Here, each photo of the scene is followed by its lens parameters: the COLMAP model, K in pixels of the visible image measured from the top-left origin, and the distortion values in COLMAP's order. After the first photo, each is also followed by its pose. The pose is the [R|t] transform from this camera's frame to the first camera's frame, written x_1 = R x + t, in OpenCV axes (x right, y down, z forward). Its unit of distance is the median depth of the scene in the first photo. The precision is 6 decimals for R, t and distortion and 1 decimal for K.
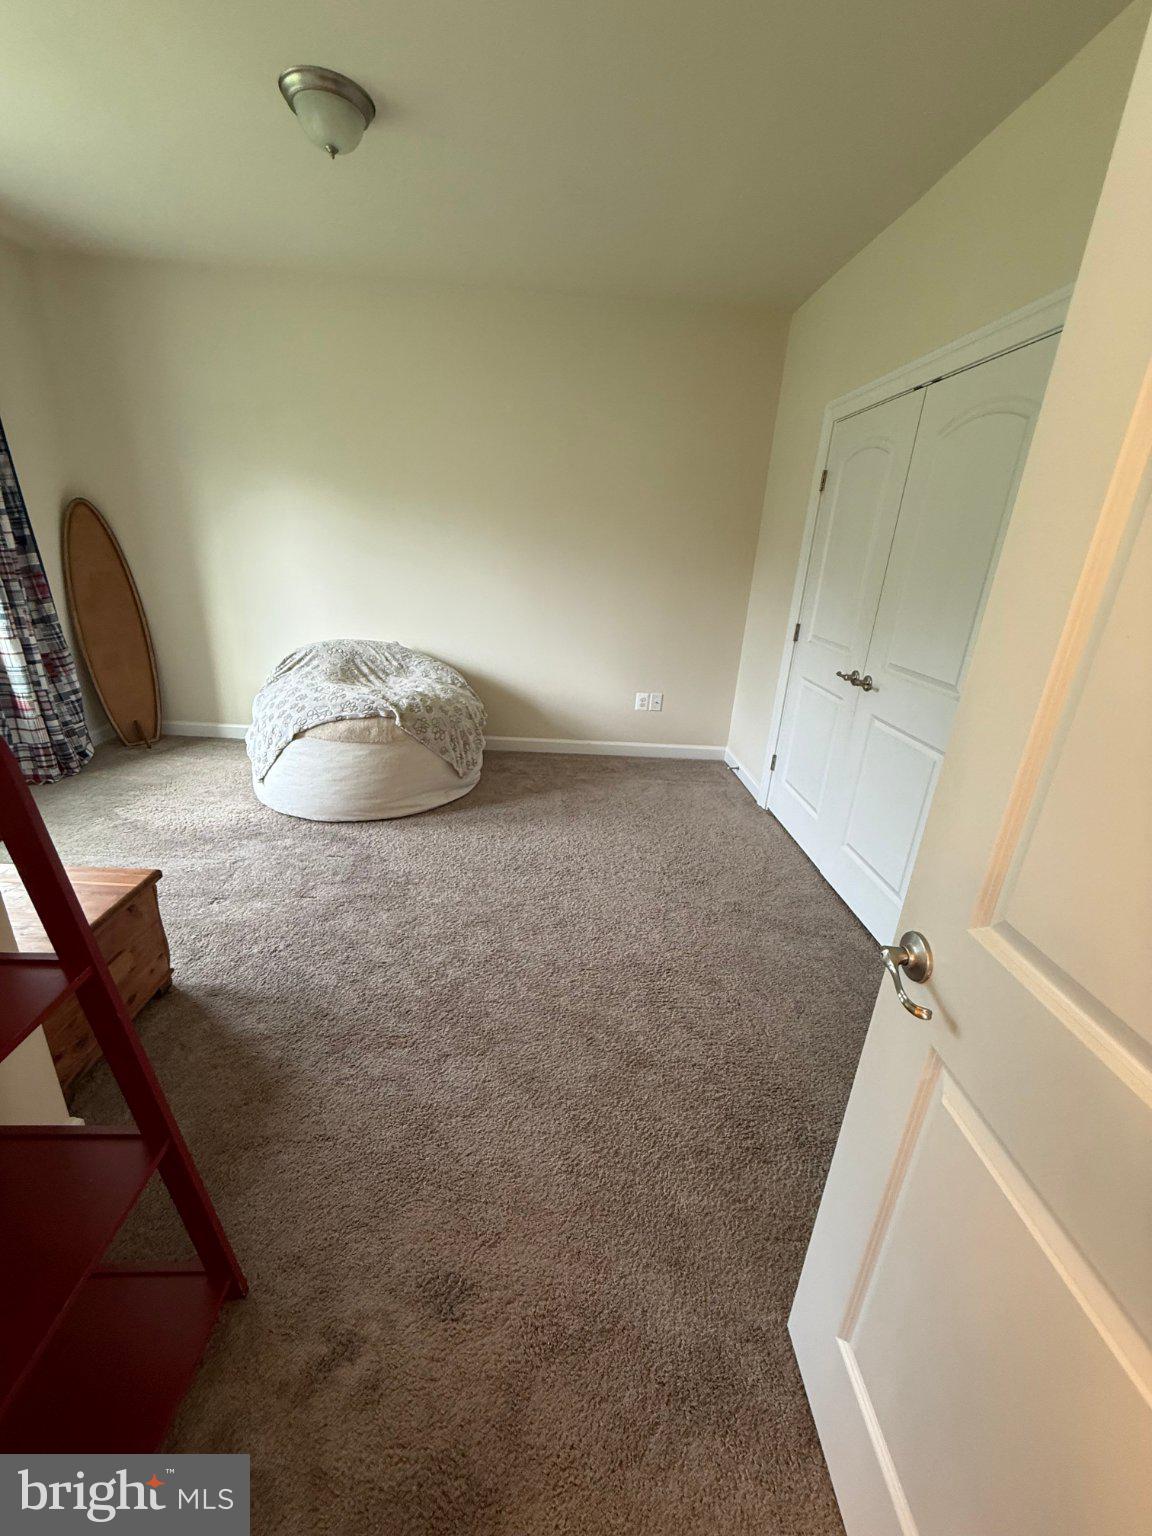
lens RADIAL K [[617.9, 0, 581.8], [0, 617.9, 767.8], [0, 0, 1]] dist [-0.001763, 0.000126]
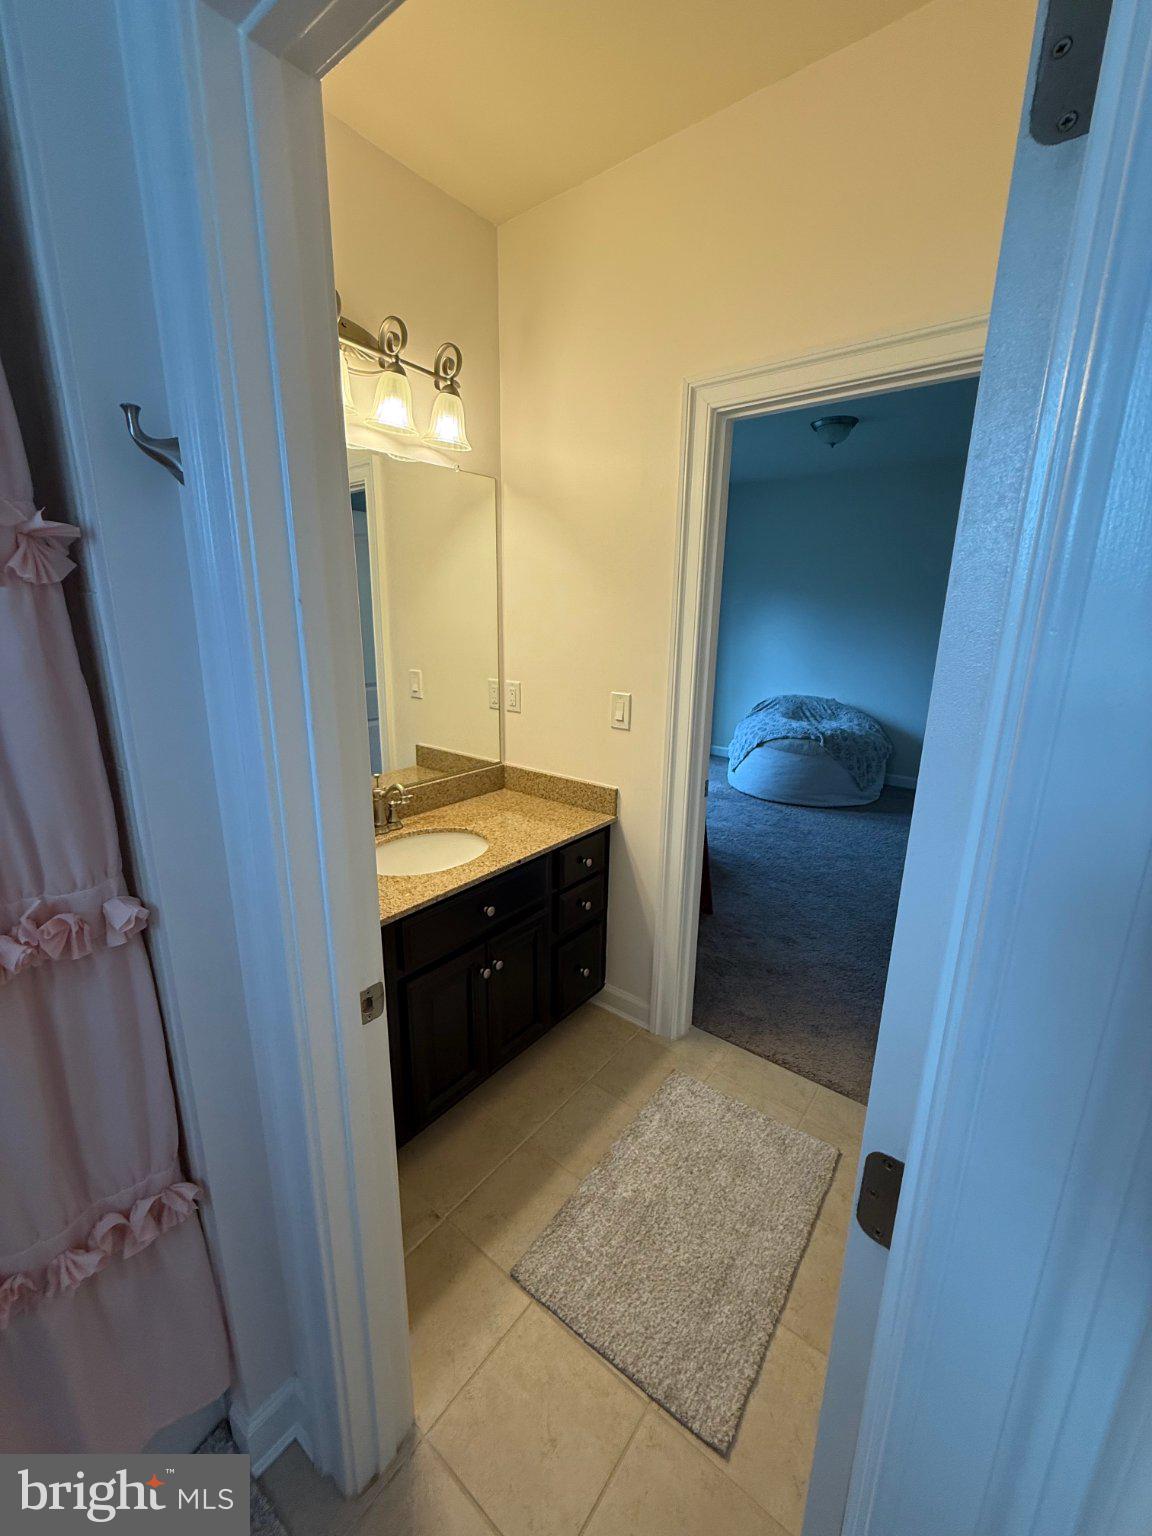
lens RADIAL K [[617.9, 0, 574.3], [0, 617.9, 774.1], [0, 0, 1]] dist [-0.001763, 0.000126]
pose [[0.755311, 0.117261, -0.644791, 0.235083], [-0.194403, 0.979669, -0.049563, 0.193280], [0.625870, 0.162785, 0.762750, -0.543862]]
